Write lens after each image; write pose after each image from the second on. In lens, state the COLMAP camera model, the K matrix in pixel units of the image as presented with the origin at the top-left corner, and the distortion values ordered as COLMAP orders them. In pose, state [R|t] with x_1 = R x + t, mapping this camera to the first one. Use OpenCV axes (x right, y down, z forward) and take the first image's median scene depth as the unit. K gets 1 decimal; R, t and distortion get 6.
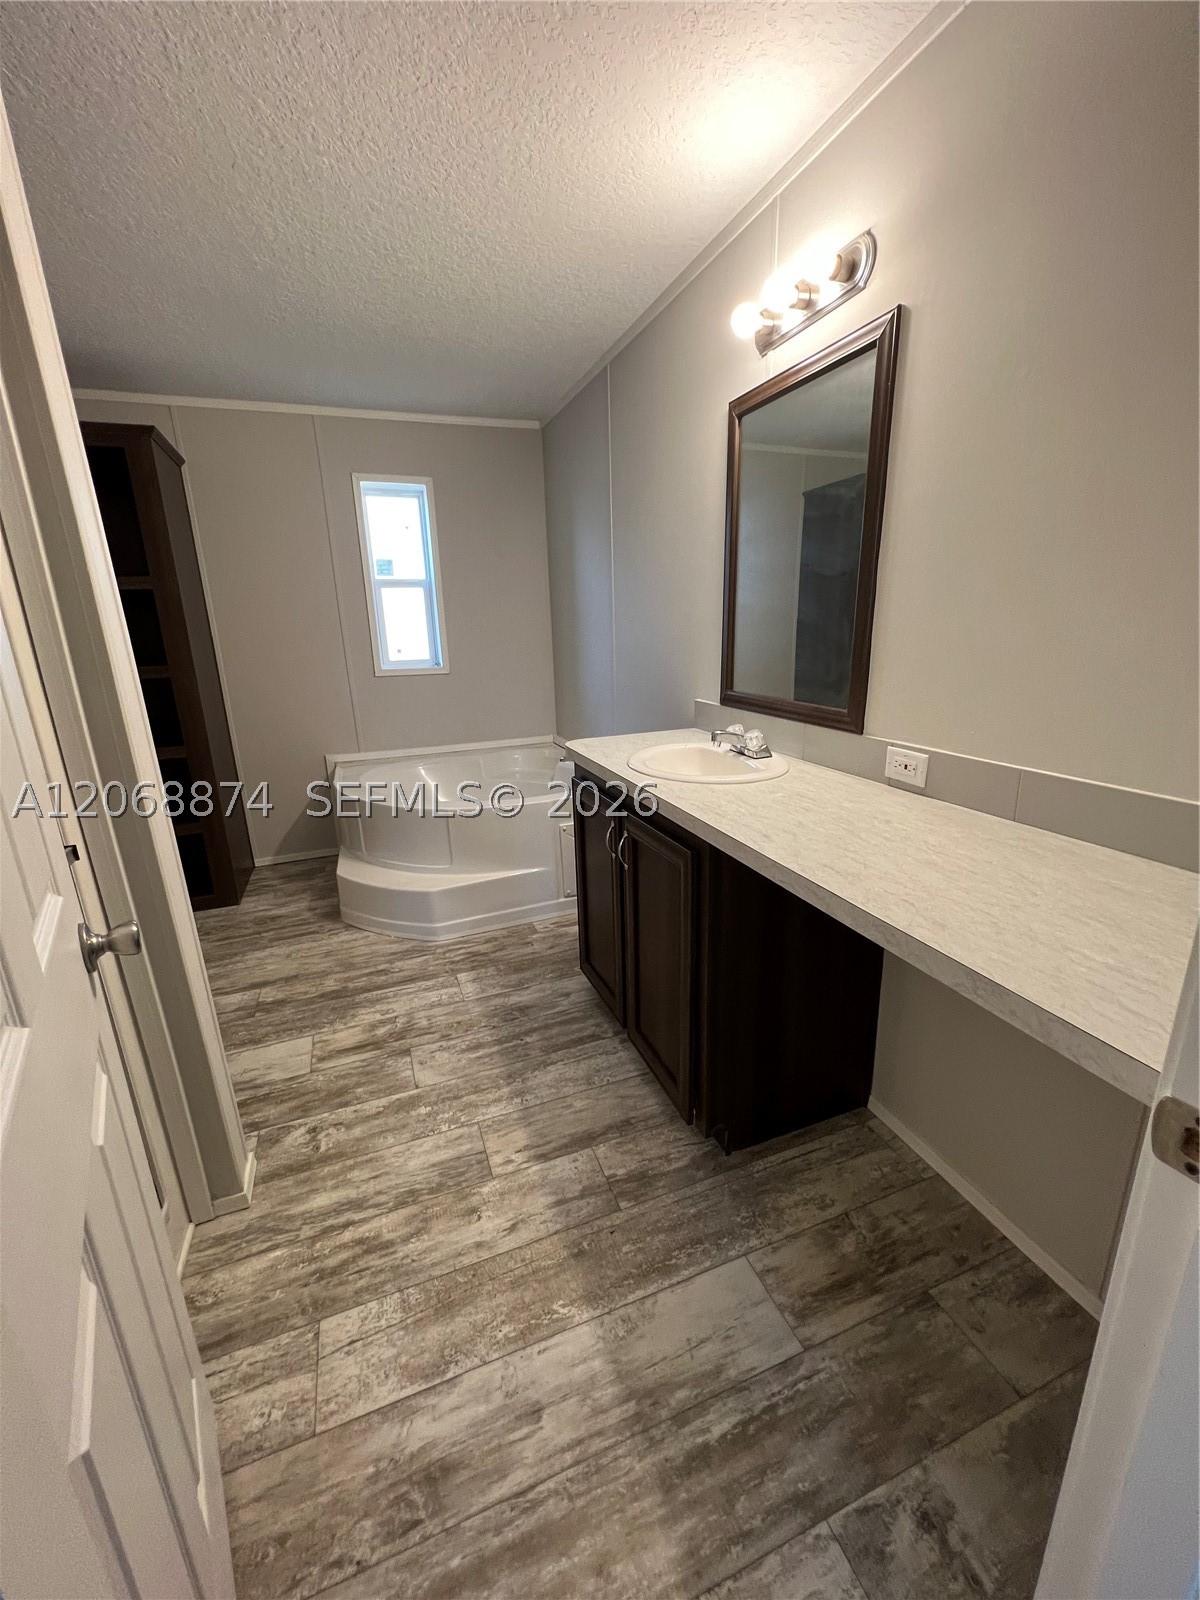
lens RADIAL K [[642.0, 0, 602.3], [0, 642.0, 812.0], [0, 0, 1]] dist [-0.003250, 0.000920]
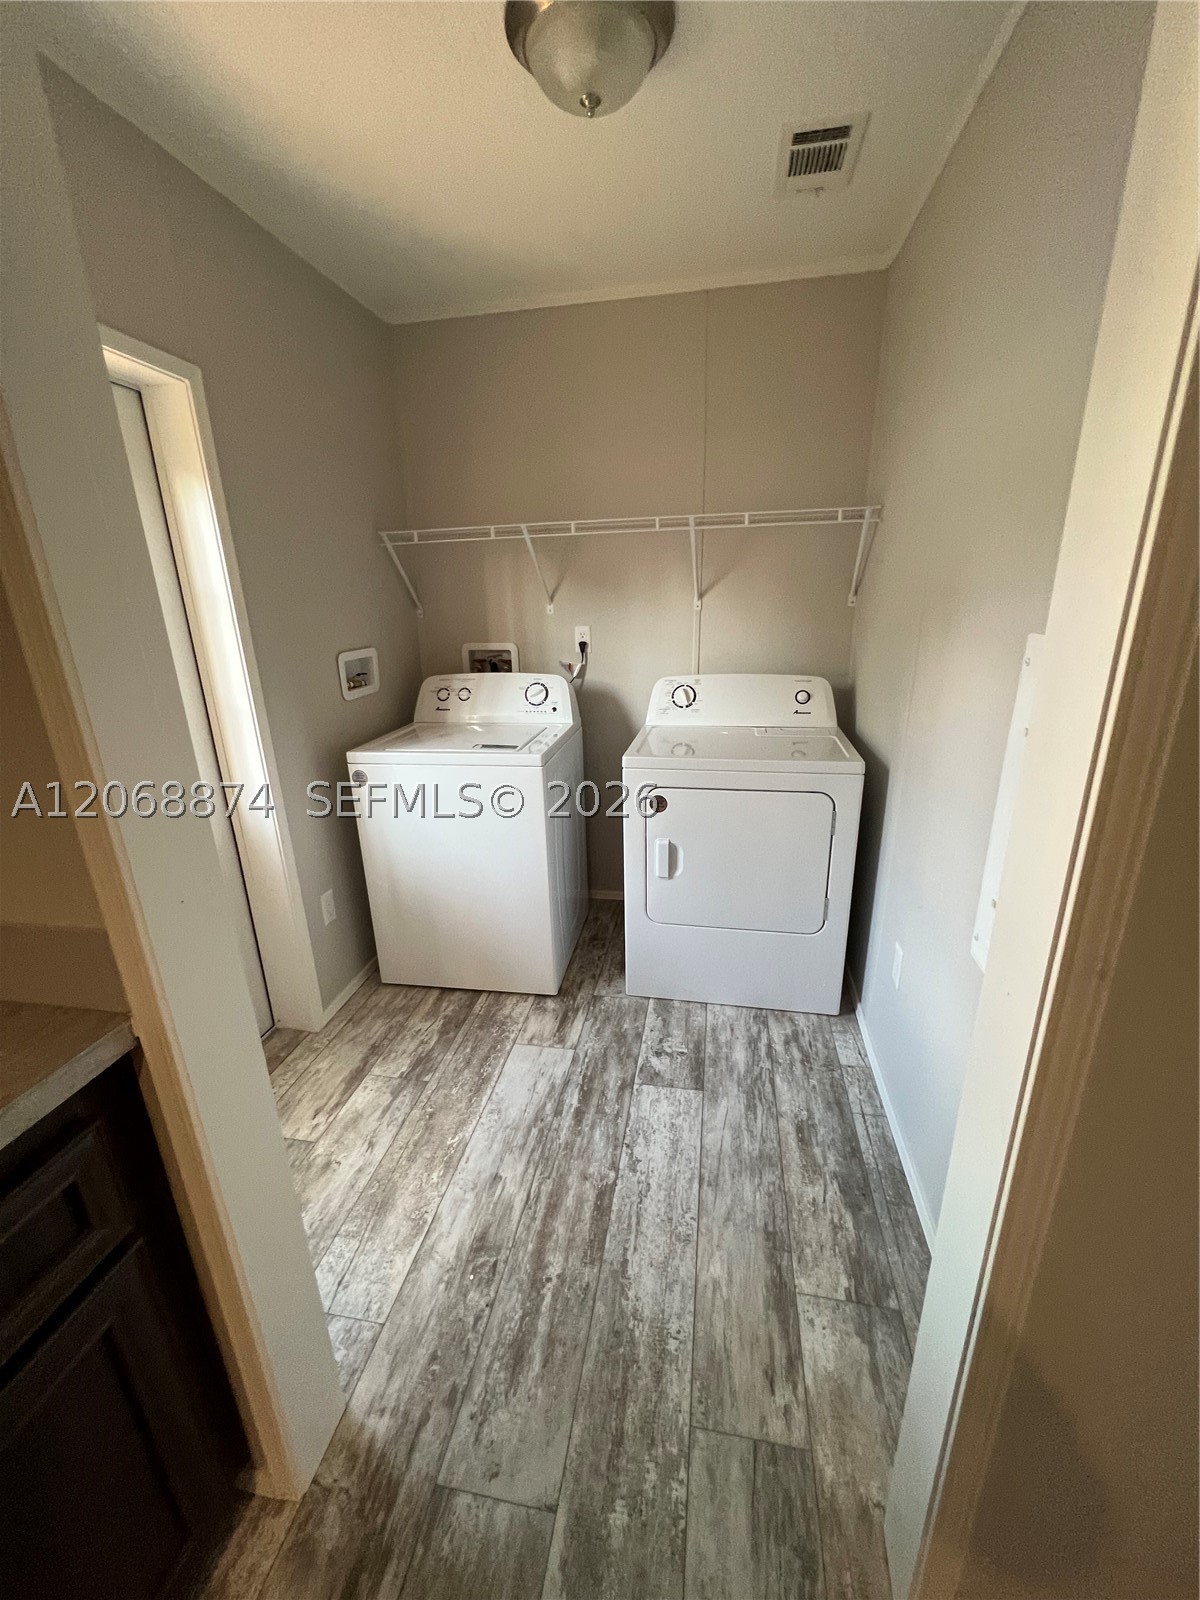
lens RADIAL K [[642.0, 0, 603.6], [0, 642.0, 791.5], [0, 0, 1]] dist [-0.003250, 0.000920]
pose [[0.519637, -0.233911, 0.821744, -0.764634], [0.250942, 0.961158, 0.114910, -0.261238], [-0.816704, 0.146498, 0.558151, 0.789261]]
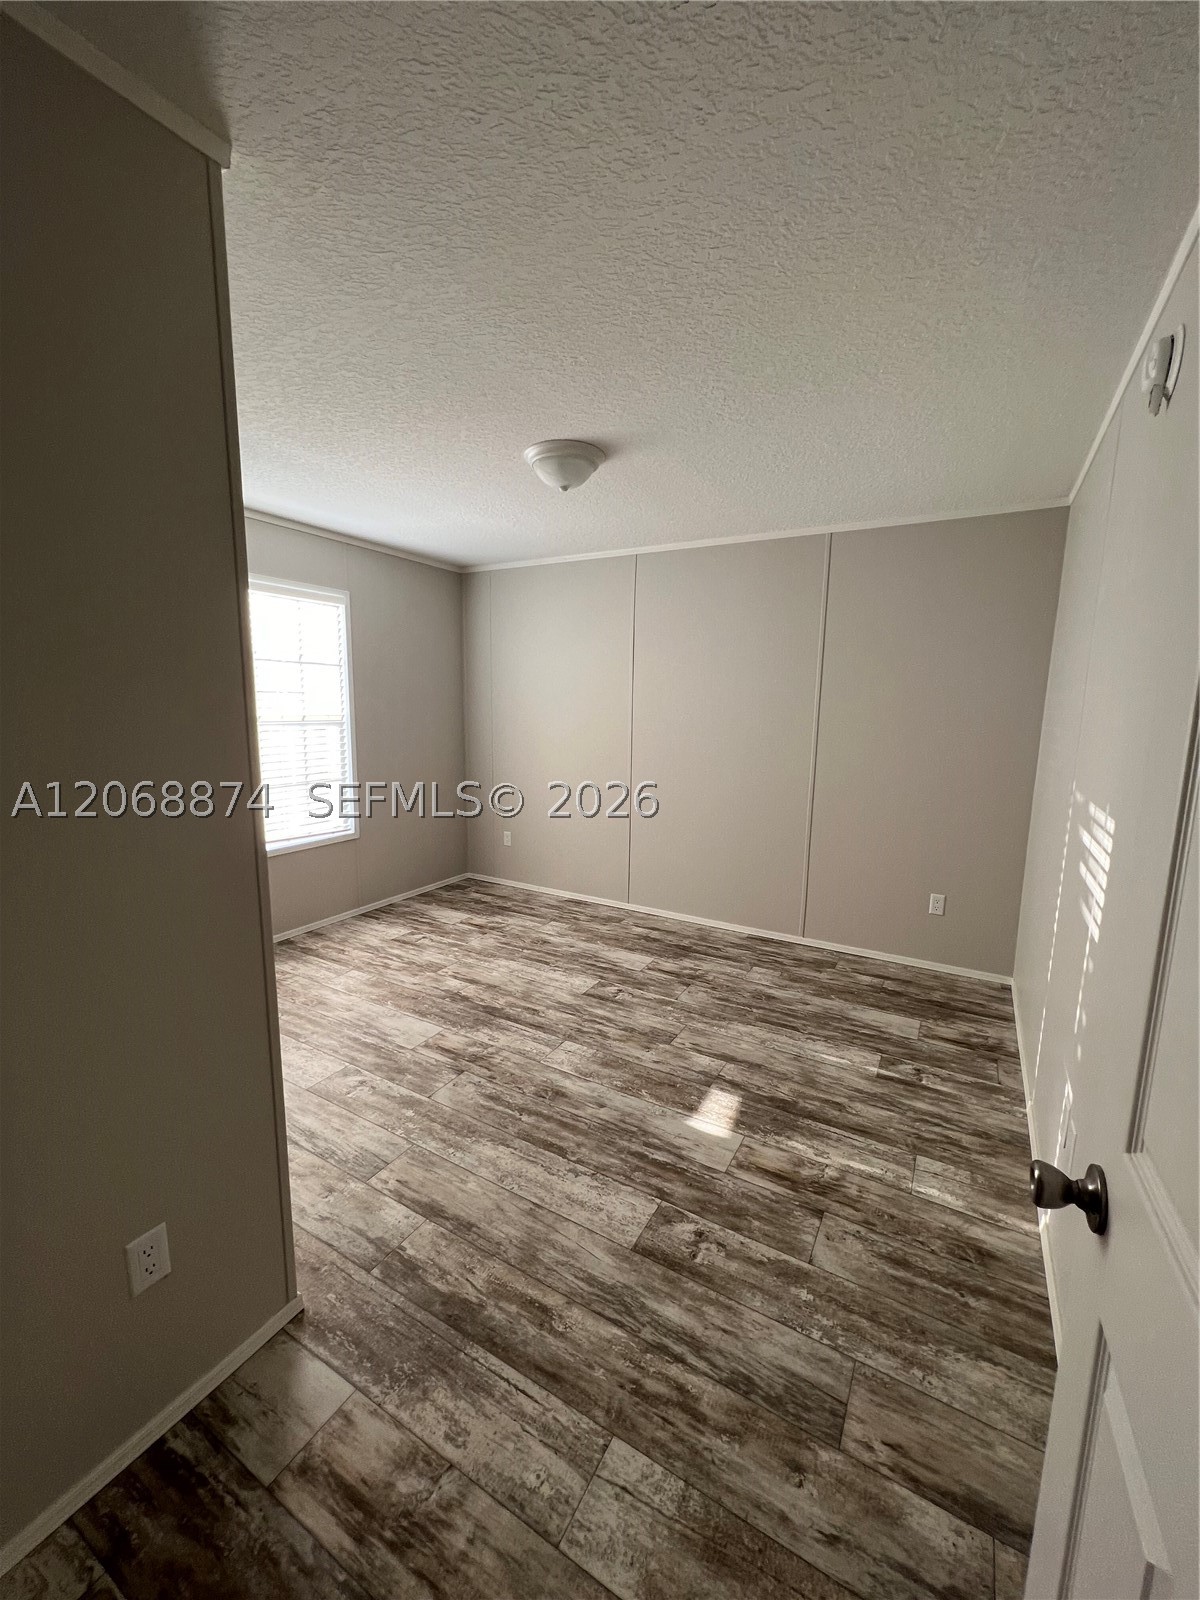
lens RADIAL K [[642.0, 0, 600.4], [0, 642.0, 799.8], [0, 0, 1]] dist [-0.003250, 0.000920]
pose [[0.625711, 0.152672, -0.764969, 1.050464], [-0.253308, 0.967282, -0.014146, -0.259781], [0.737781, 0.202624, 0.643912, 0.449468]]
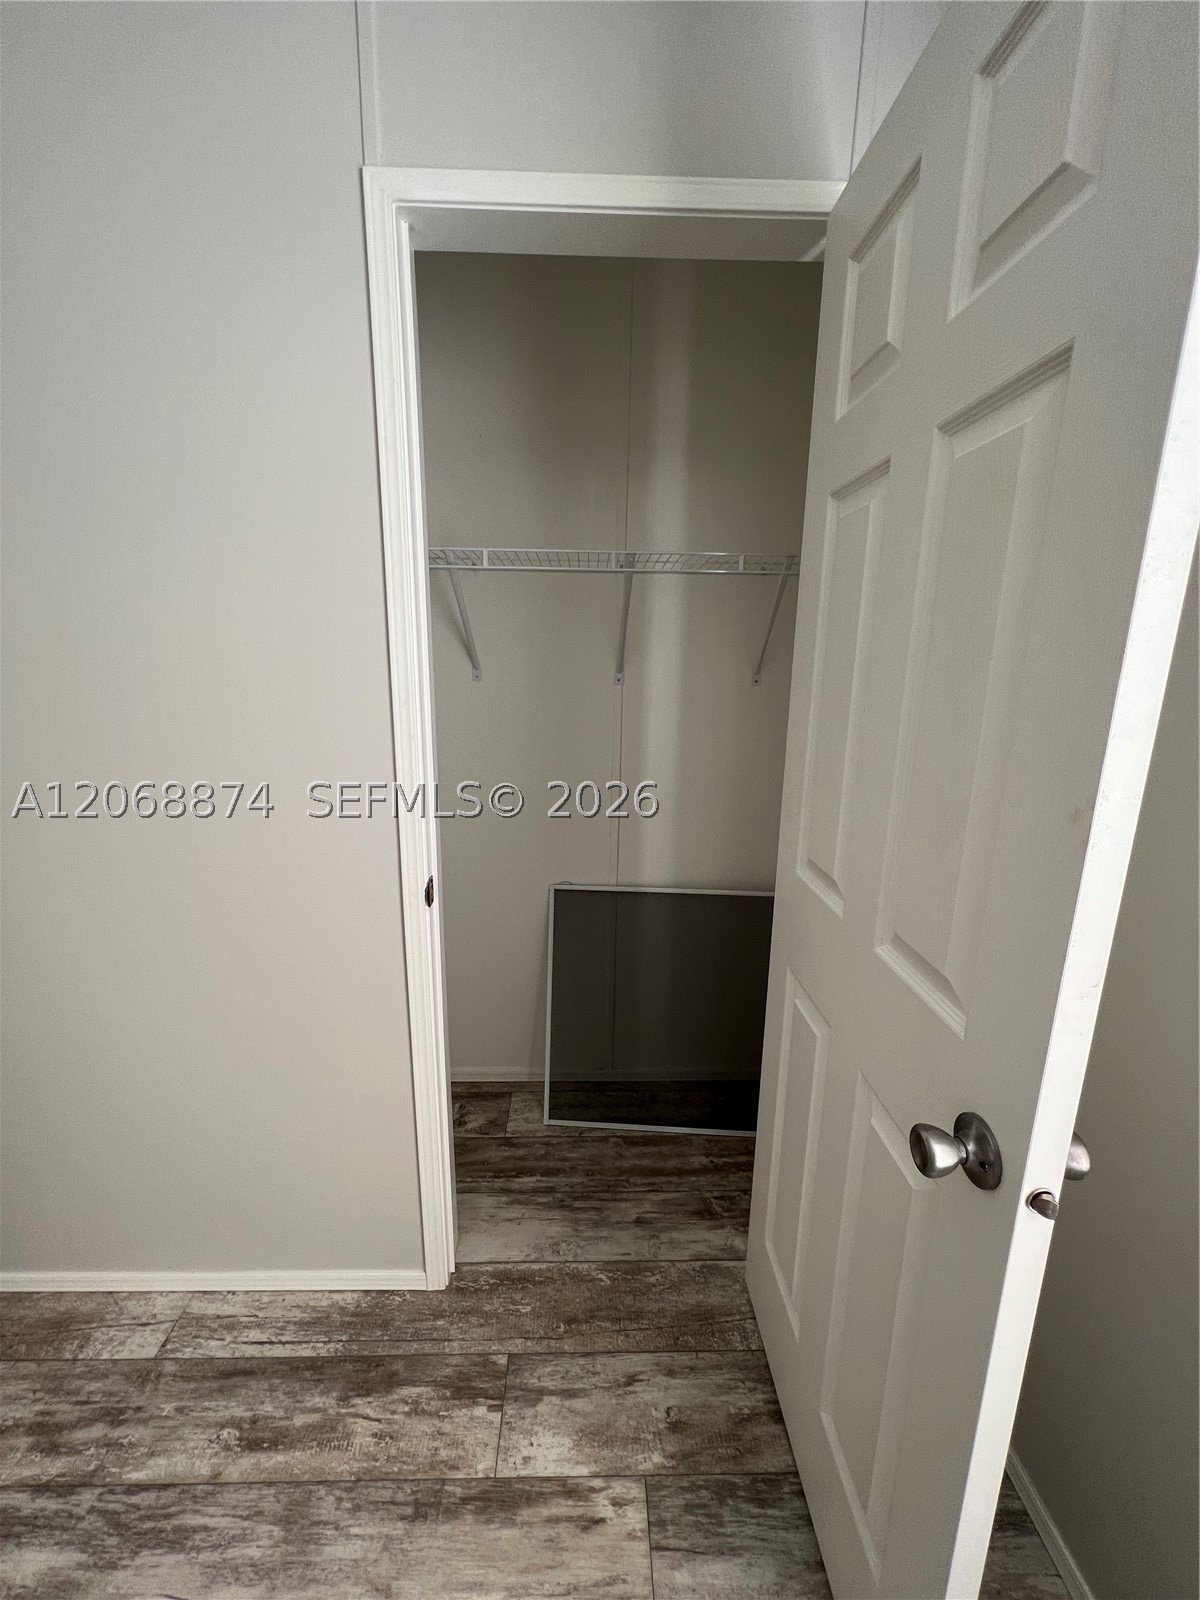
lens RADIAL K [[642.0, 0, 597.0], [0, 642.0, 802.0], [0, 0, 1]] dist [-0.003250, 0.000920]
pose [[-0.939385, -0.055788, 0.338296, -0.357228], [0.113920, 0.879835, 0.461425, -0.455610], [-0.323386, 0.471995, -0.820148, 1.402639]]
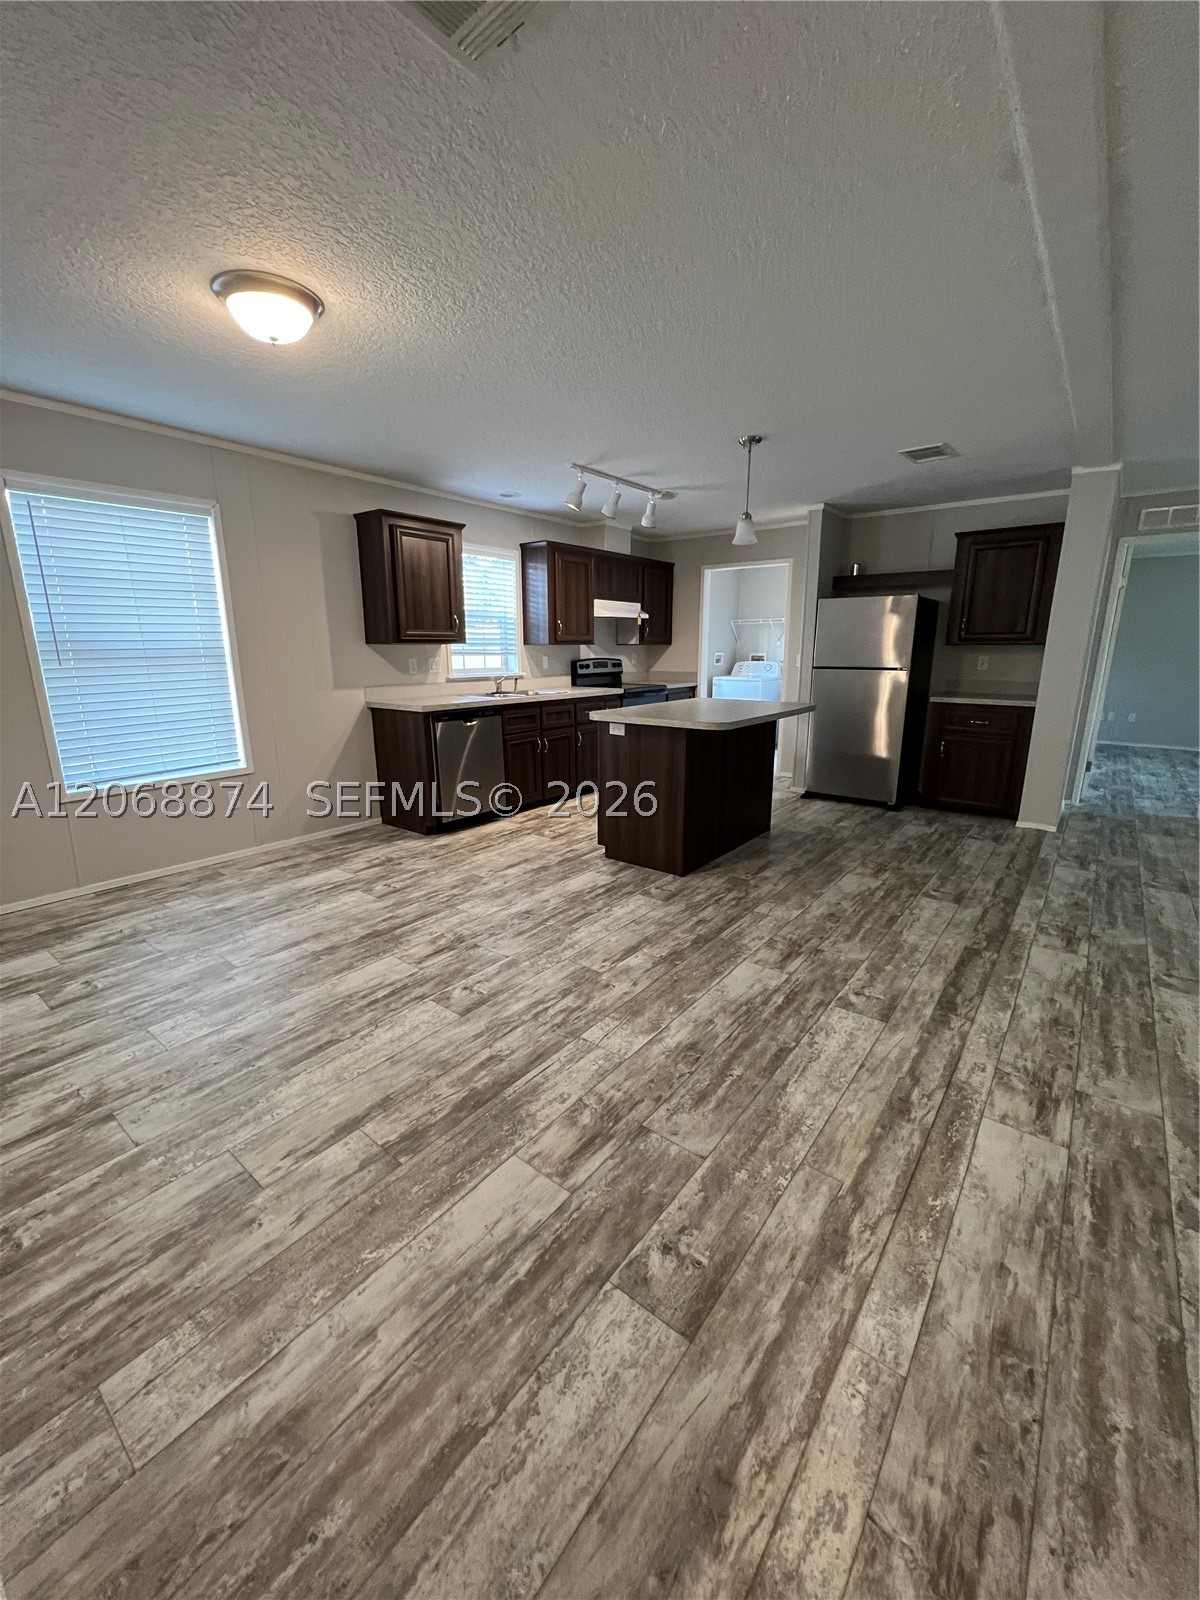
lens RADIAL K [[642.0, 0, 603.1], [0, 642.0, 800.0], [0, 0, 1]] dist [-0.003250, 0.000920]
pose [[0.857695, -0.094396, 0.505419, -0.185156], [0.123341, 0.992074, -0.024021, 0.067187], [-0.499145, 0.082942, 0.862540, -0.198500]]
